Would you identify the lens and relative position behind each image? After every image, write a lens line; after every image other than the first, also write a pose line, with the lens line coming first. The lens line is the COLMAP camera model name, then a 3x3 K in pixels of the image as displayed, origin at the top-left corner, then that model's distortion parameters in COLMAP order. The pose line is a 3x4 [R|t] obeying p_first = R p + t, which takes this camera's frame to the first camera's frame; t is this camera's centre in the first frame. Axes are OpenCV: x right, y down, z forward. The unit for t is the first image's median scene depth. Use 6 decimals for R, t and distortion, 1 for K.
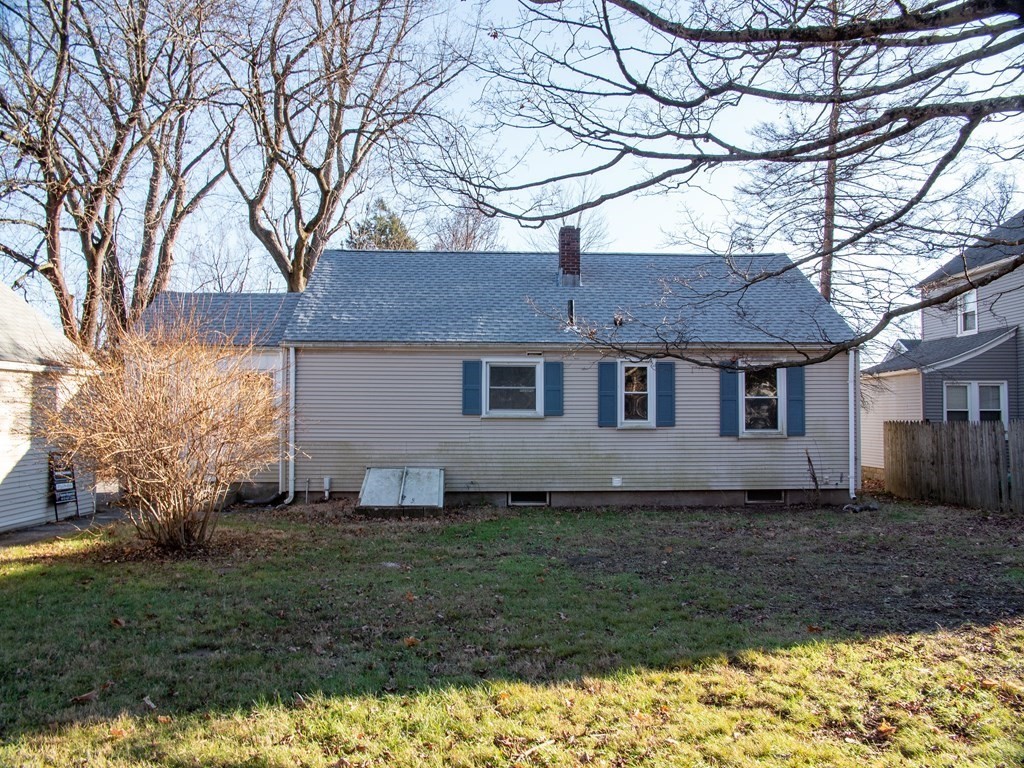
lens RADIAL K [[790.8, 0, 512.0], [0, 790.8, 384.0], [0, 0, 1]] dist [-0.009239, 0.009378]
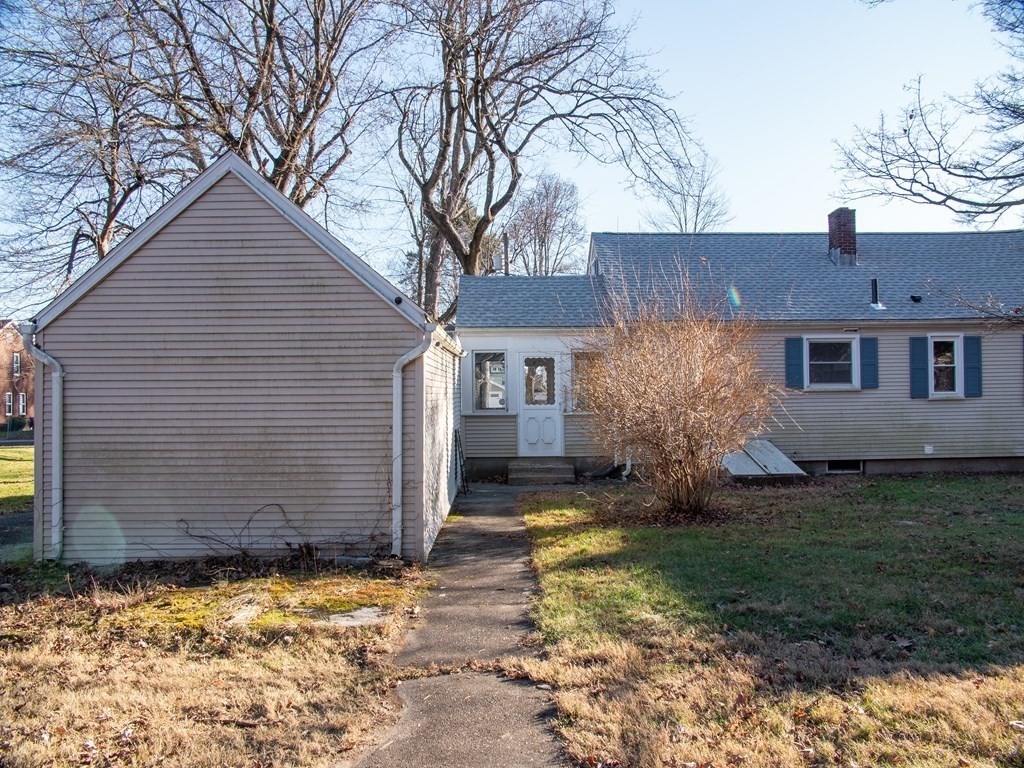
lens RADIAL K [[779.2, 0, 512.0], [0, 779.2, 384.0], [0, 0, 1]] dist [0.004721, 0.006316]
pose [[0.999719, -0.015601, 0.017824, -0.442887], [0.015108, 0.999508, 0.027470, -0.001780], [-0.018244, -0.027193, 0.999464, -0.034687]]
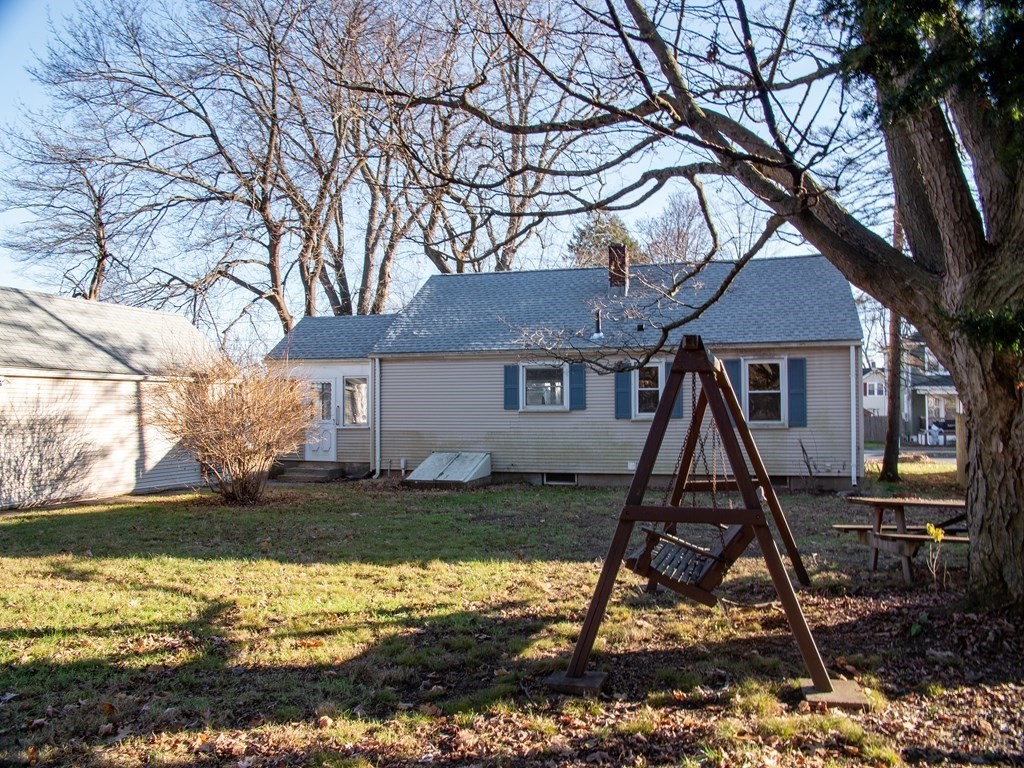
lens RADIAL K [[790.8, 0, 512.0], [0, 790.8, 384.0], [0, 0, 1]] dist [-0.009239, 0.009378]
pose [[0.950547, -0.016748, -0.310128, 0.326850], [0.018122, 0.999835, 0.001551, -0.002083], [0.310051, -0.007095, 0.950693, -0.160021]]
